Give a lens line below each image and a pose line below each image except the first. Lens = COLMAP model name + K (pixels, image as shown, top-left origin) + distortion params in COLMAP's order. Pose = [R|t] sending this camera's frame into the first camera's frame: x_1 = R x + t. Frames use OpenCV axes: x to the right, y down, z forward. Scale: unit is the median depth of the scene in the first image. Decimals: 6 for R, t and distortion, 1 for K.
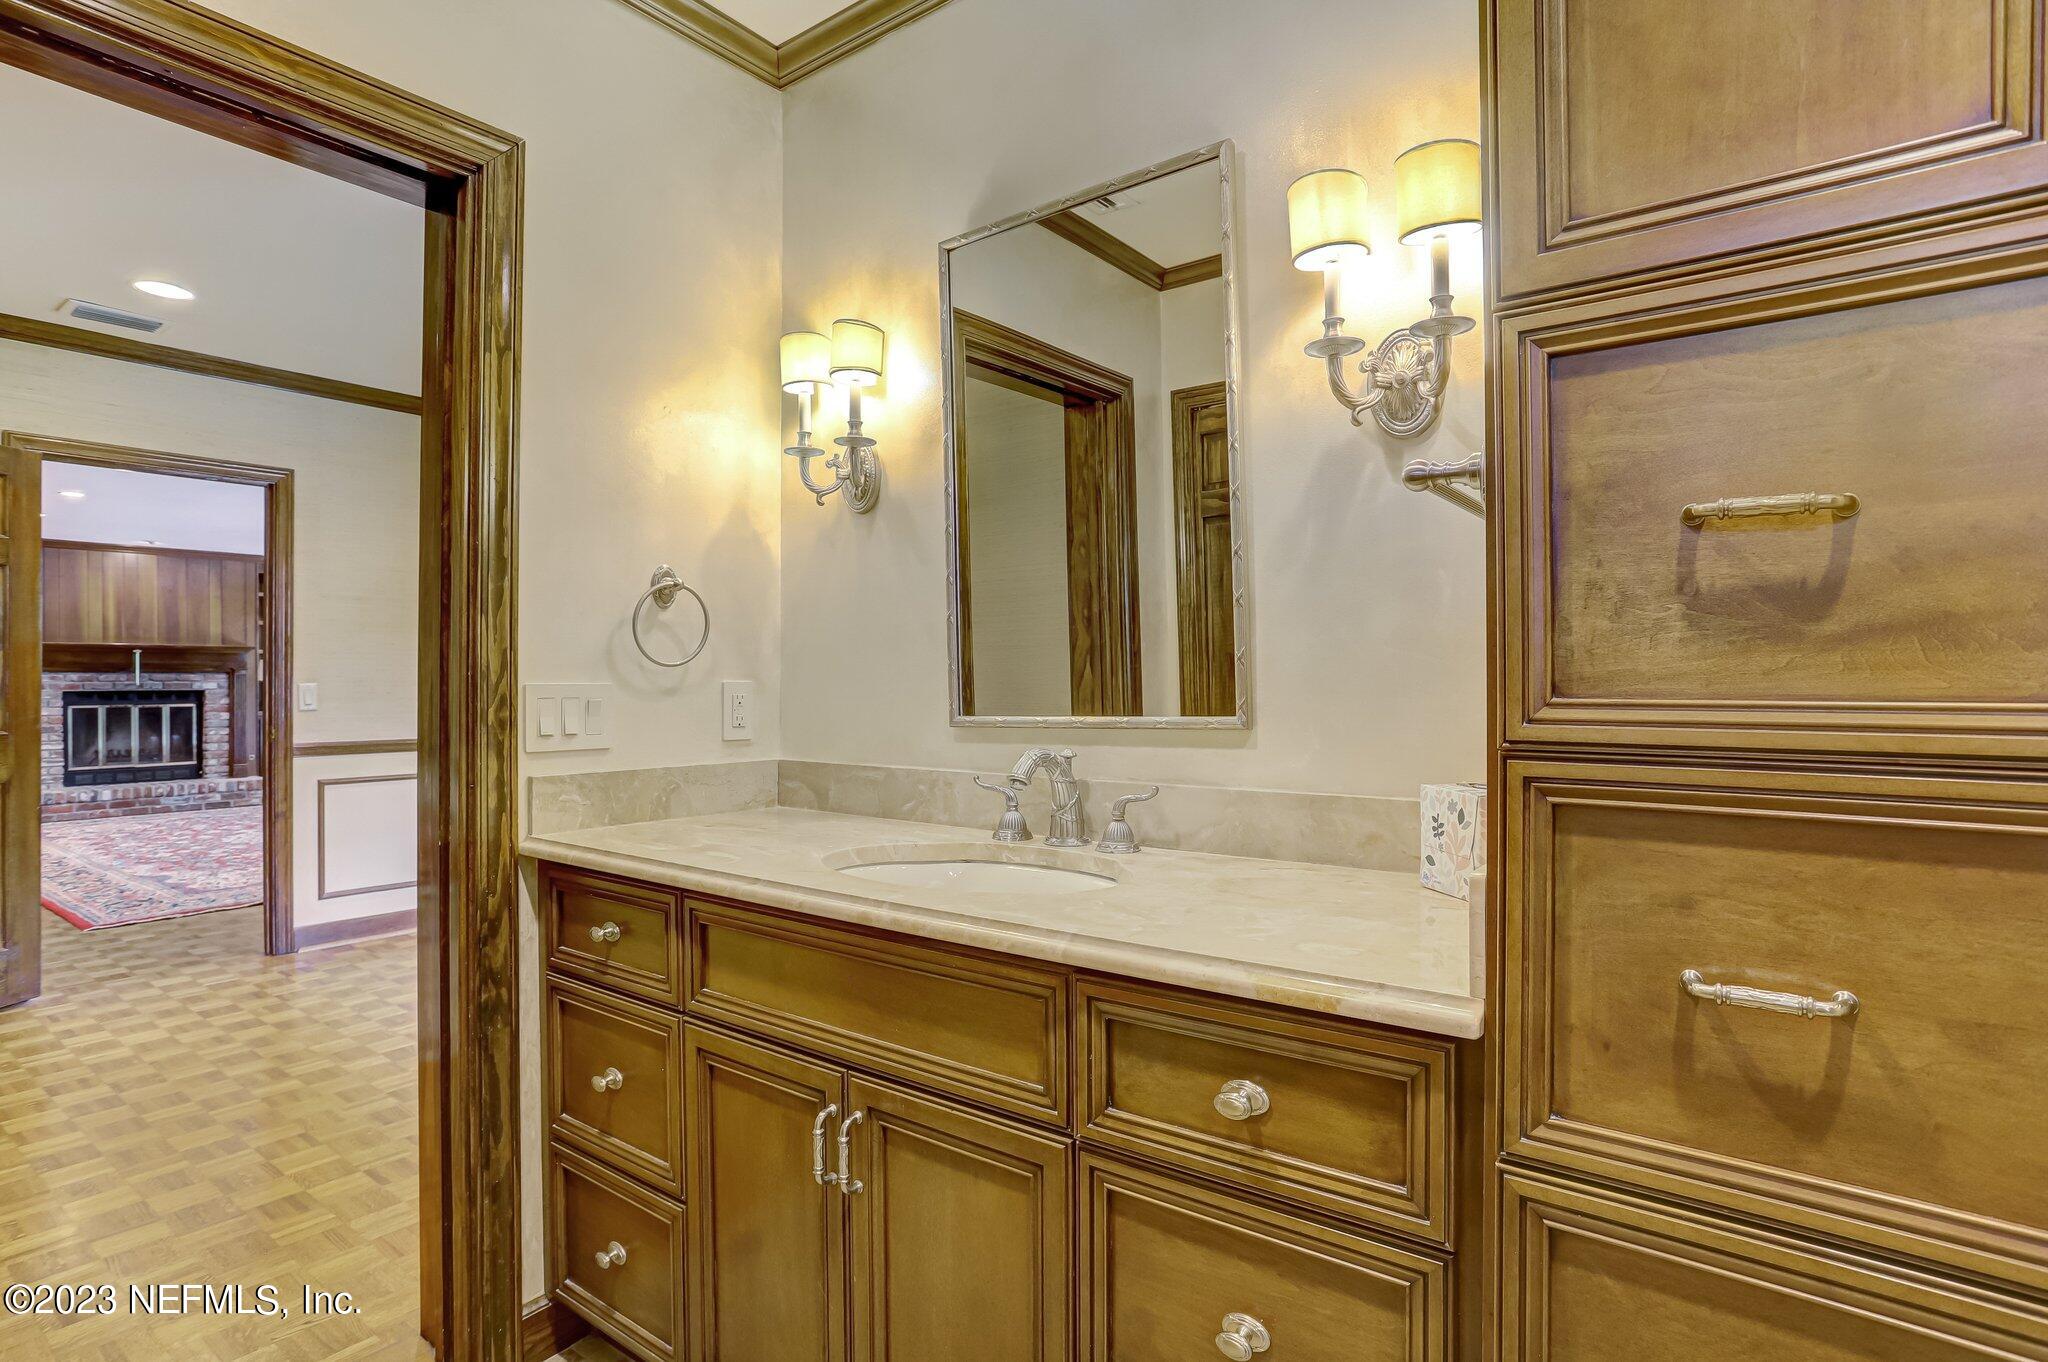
lens RADIAL K [[1032.0, 0, 998.9], [0, 1032.0, 681.2], [0, 0, 1]] dist [-0.055820, 0.031141]
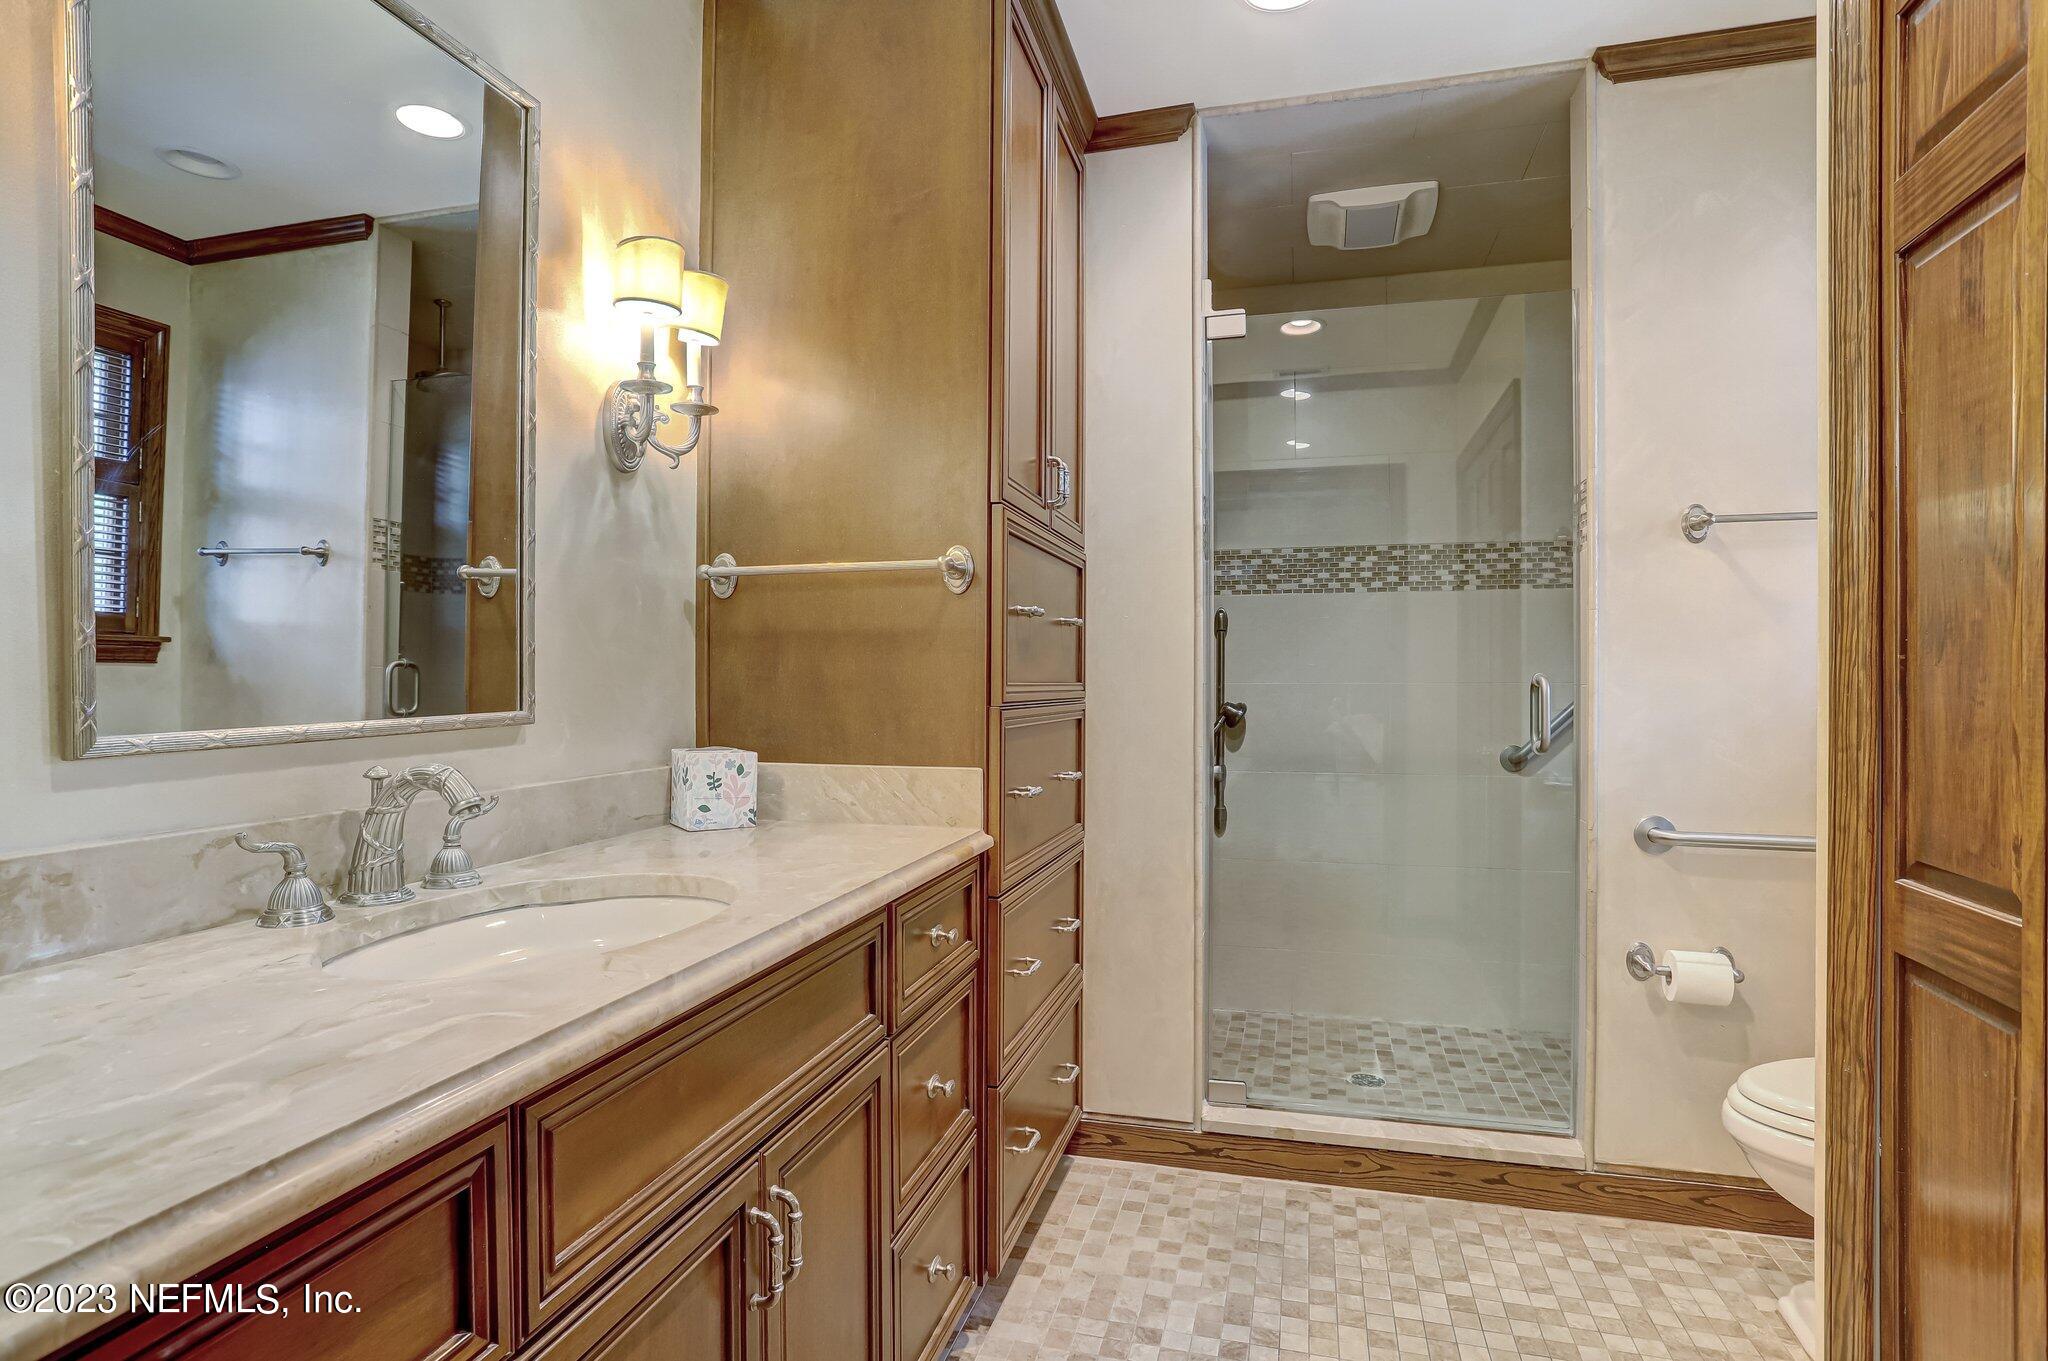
lens RADIAL K [[1026.9, 0, 1005.3], [0, 1026.9, 699.2], [0, 0, 1]] dist [-0.060668, 0.032257]
pose [[-0.367274, -0.010762, 0.930051, -0.810444], [0.001577, 0.999924, 0.012193, 0.013942], [-0.930112, 0.005944, -0.367229, 0.947221]]
